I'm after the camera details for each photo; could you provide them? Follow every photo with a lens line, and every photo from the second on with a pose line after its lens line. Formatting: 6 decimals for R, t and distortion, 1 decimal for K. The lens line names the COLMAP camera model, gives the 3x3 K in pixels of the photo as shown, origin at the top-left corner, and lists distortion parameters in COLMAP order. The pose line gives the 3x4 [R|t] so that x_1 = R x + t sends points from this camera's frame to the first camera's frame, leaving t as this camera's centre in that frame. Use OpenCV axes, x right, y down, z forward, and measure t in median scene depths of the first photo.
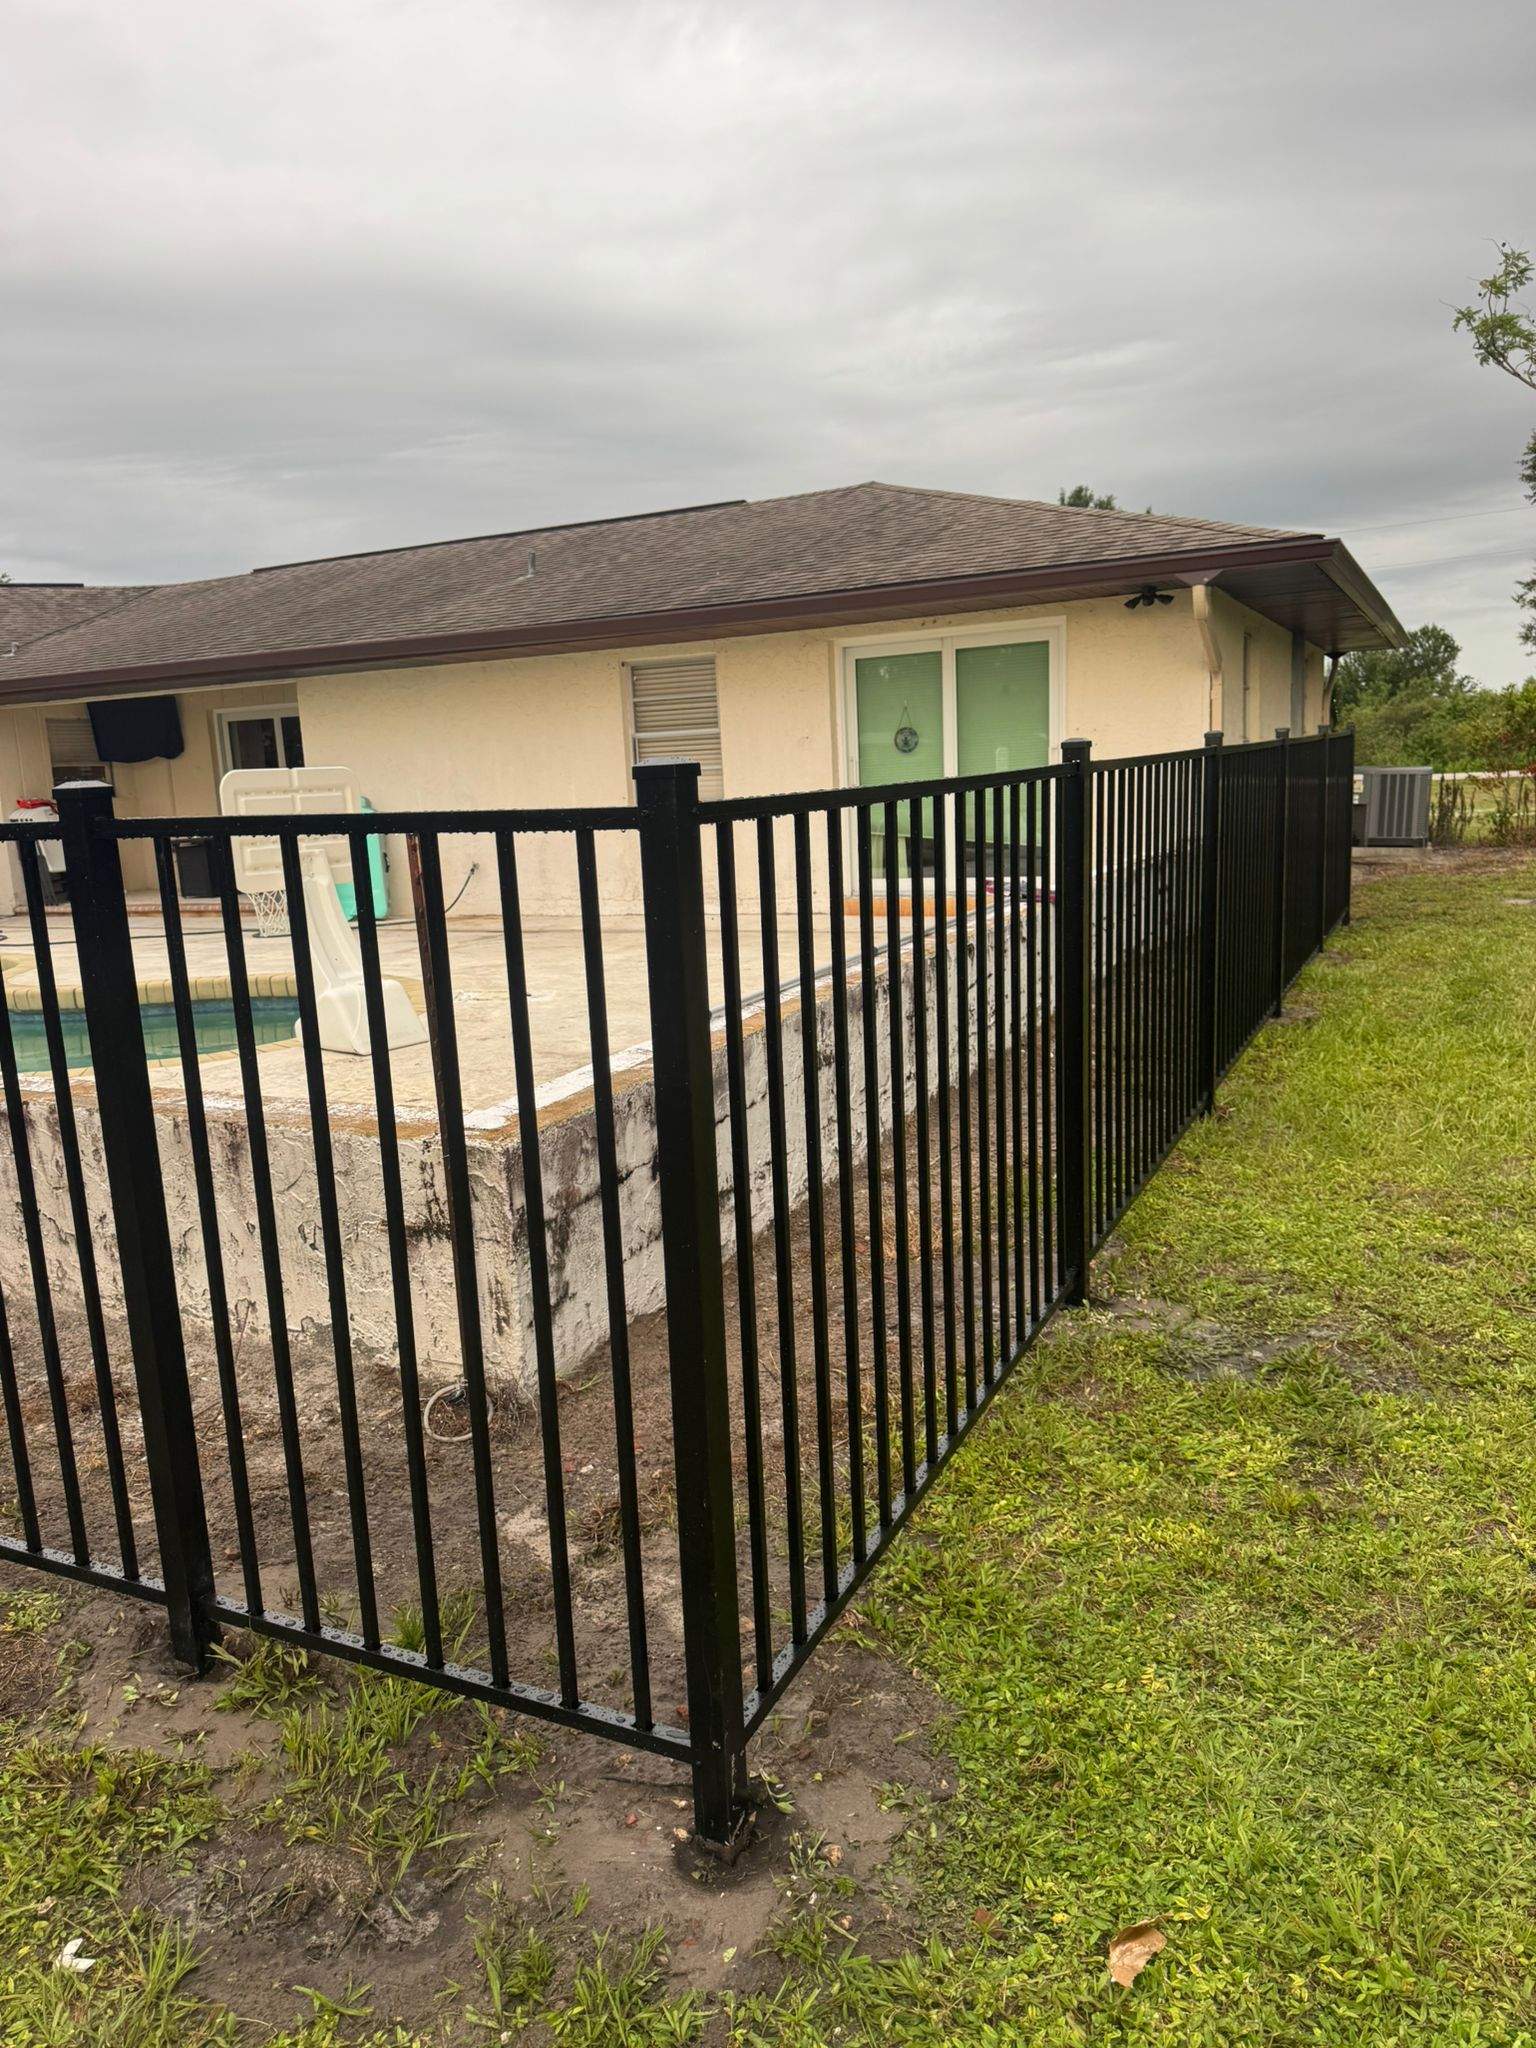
lens RADIAL K [[1403.3, 0, 746.8], [0, 1403.3, 1045.2], [0, 0, 1]] dist [0.062755, -0.111013]
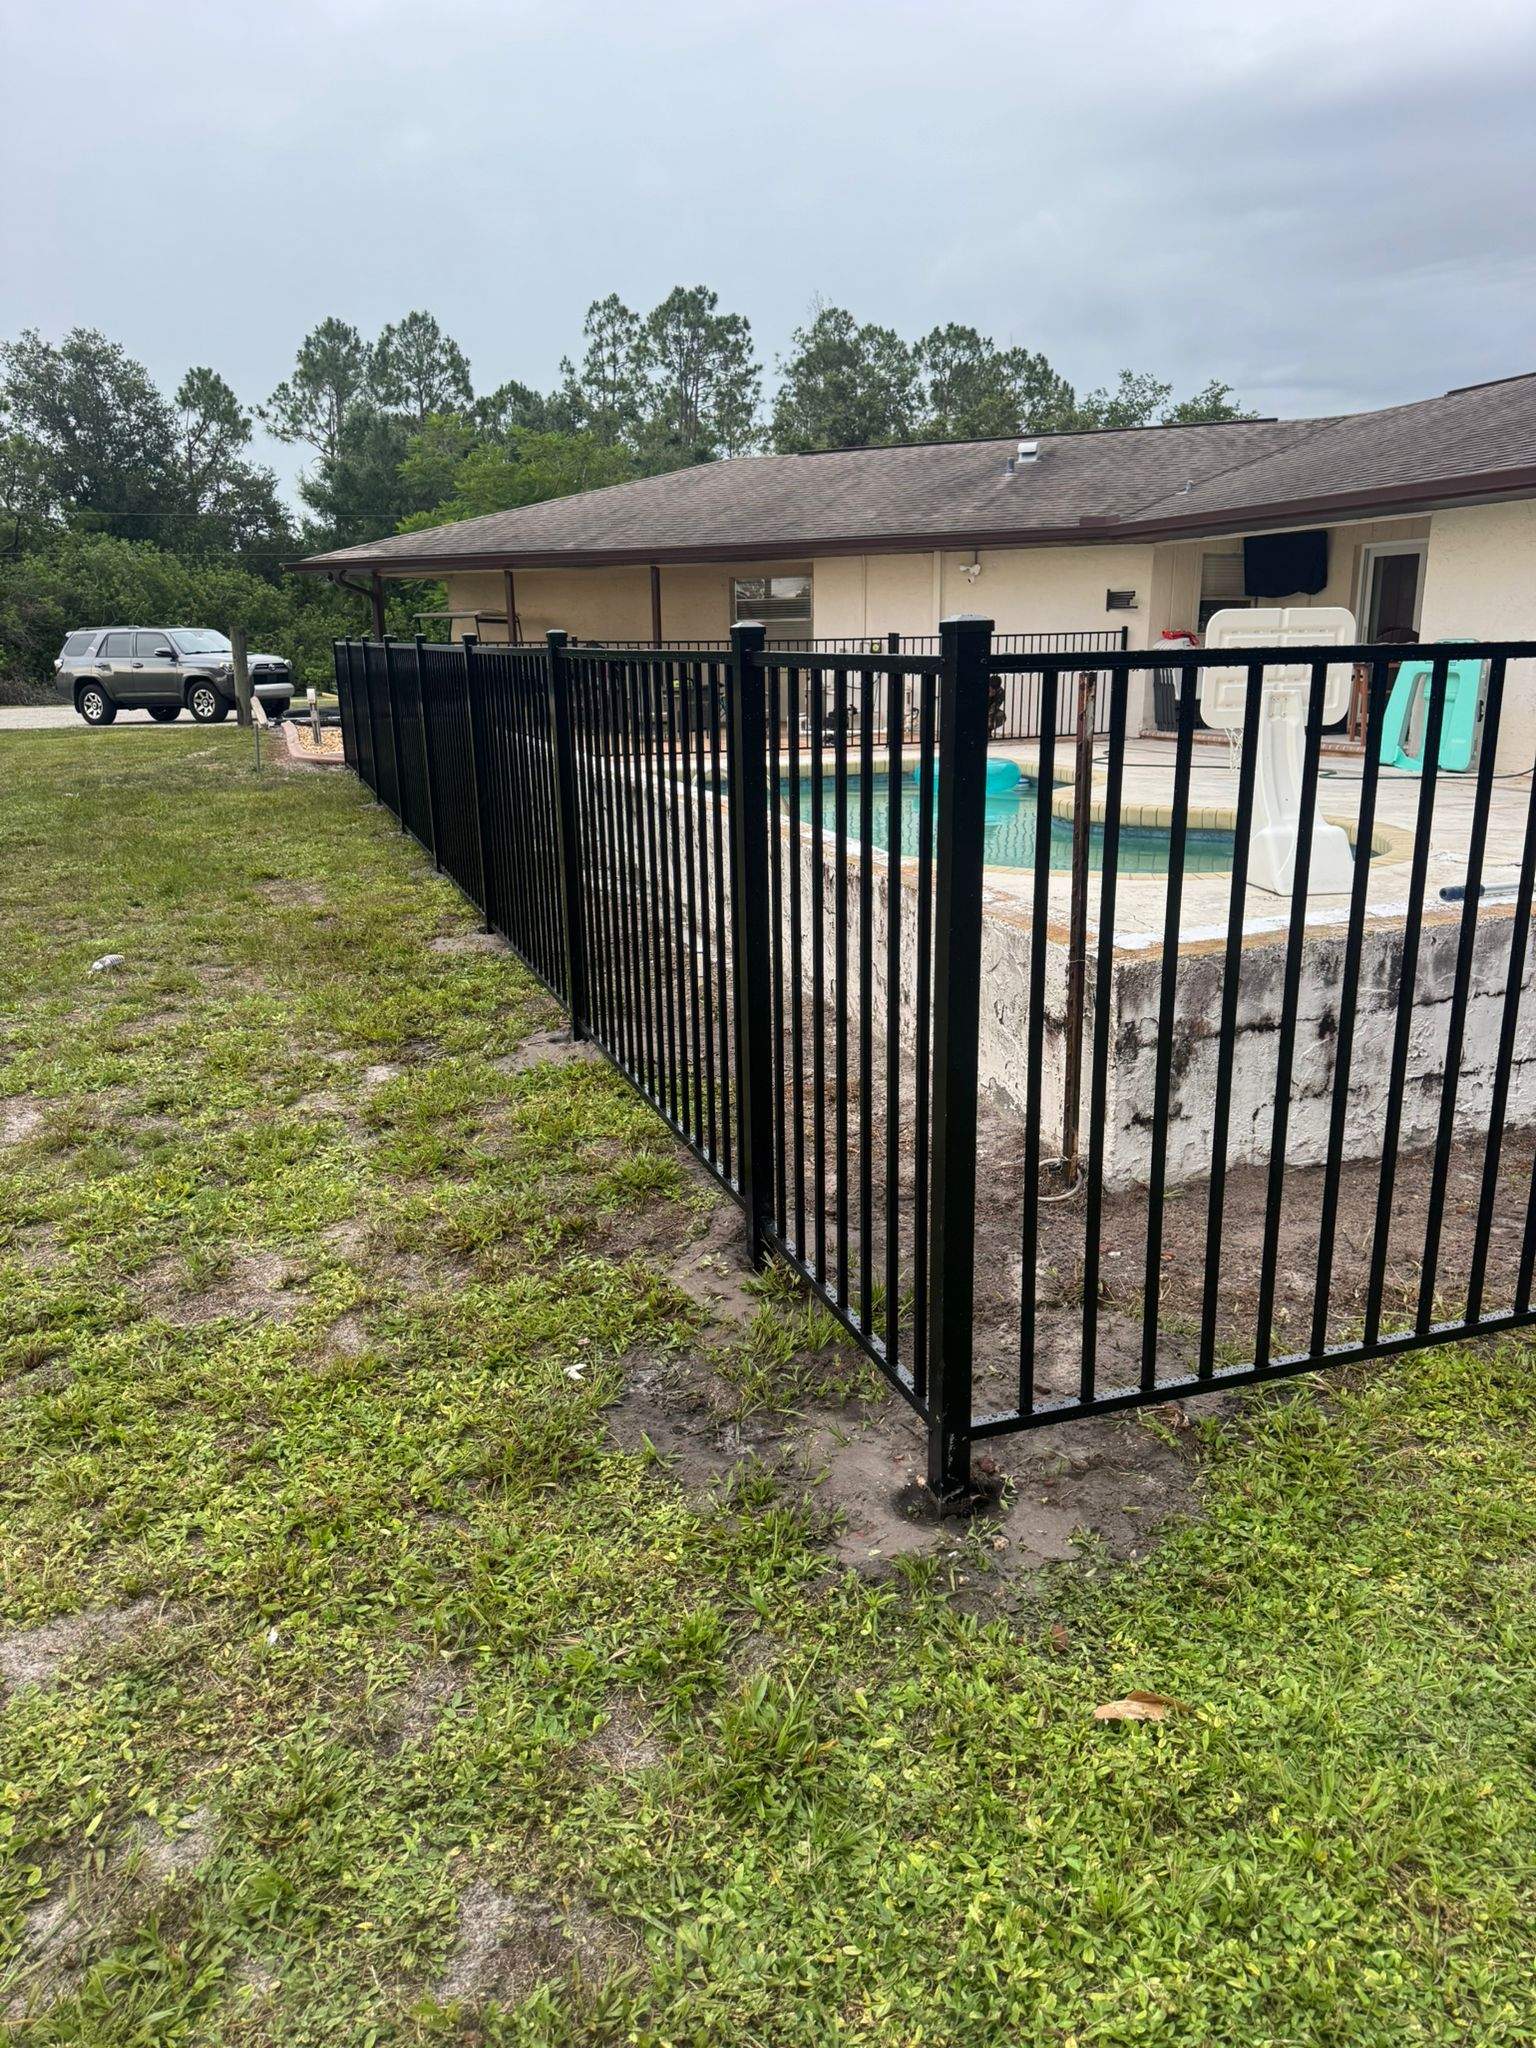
lens RADIAL K [[1437.0, 0, 785.1], [0, 1437.0, 1045.2], [0, 0, 1]] dist [0.002889, -0.000729]
pose [[0.698501, 0.230579, -0.677443, 0.174911], [-0.157294, 0.972986, 0.168989, -0.006439], [0.698108, -0.011482, 0.715901, -0.002221]]
